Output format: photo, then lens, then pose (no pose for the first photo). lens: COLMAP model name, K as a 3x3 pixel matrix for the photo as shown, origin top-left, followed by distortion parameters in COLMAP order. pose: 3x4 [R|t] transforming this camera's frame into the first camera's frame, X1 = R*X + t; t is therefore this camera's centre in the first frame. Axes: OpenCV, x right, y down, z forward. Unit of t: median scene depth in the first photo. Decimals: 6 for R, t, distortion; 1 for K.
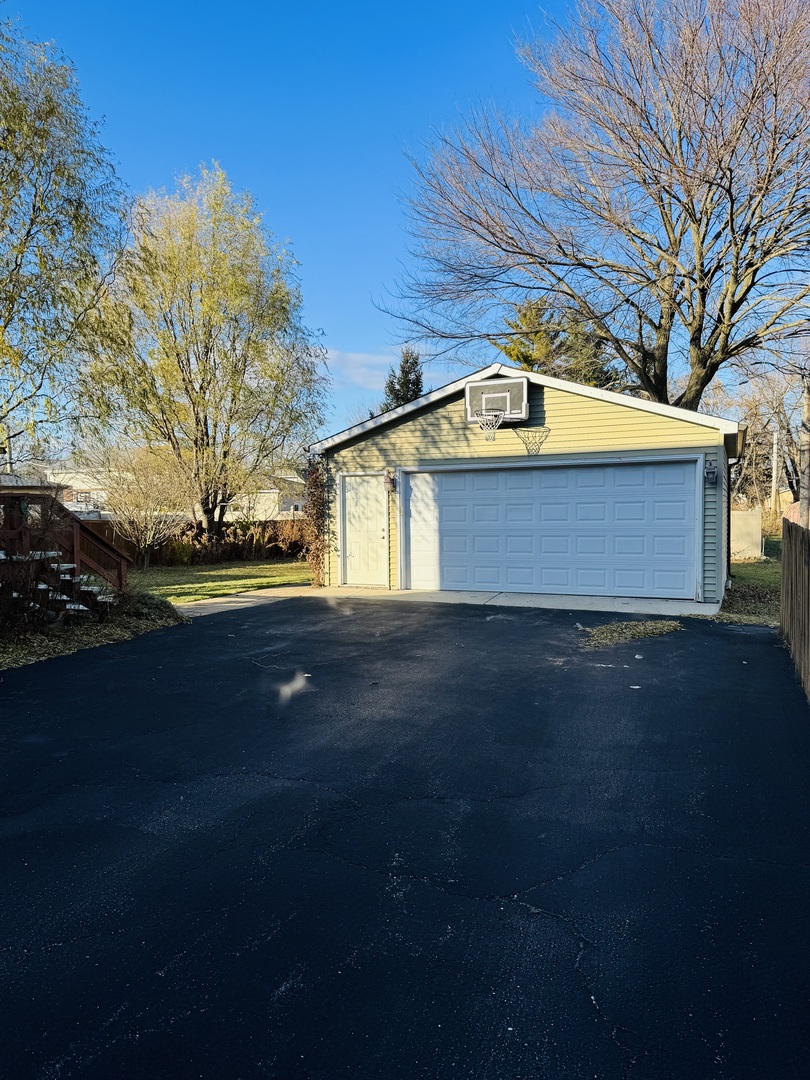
lens RADIAL K [[752.4, 0, 405.0], [0, 752.4, 540.0], [0, 0, 1]] dist [-0.001790, -0.000634]
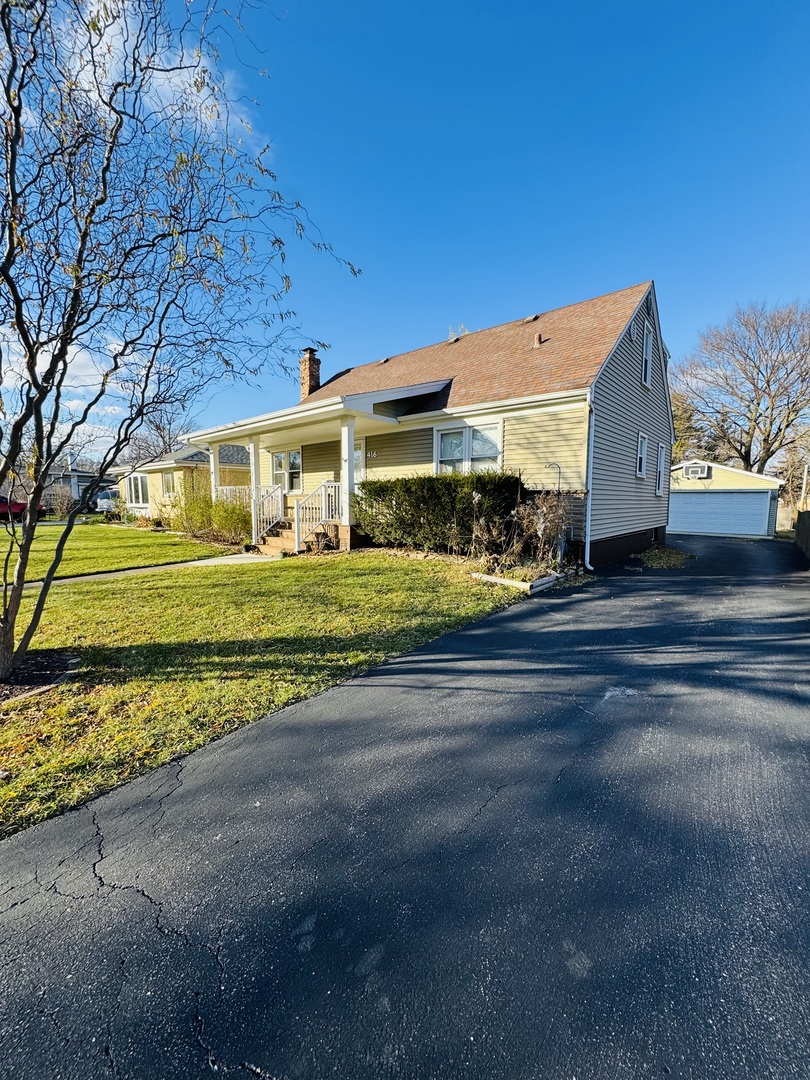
lens RADIAL K [[428.0, 0, 407.9], [0, 428.0, 540.2], [0, 0, 1]] dist [-0.002723, -0.000438]
pose [[0.957364, 0.049463, -0.284617, -0.486779], [-0.034529, 0.997762, 0.057253, 0.044840], [0.286813, -0.044985, 0.956930, -1.049603]]
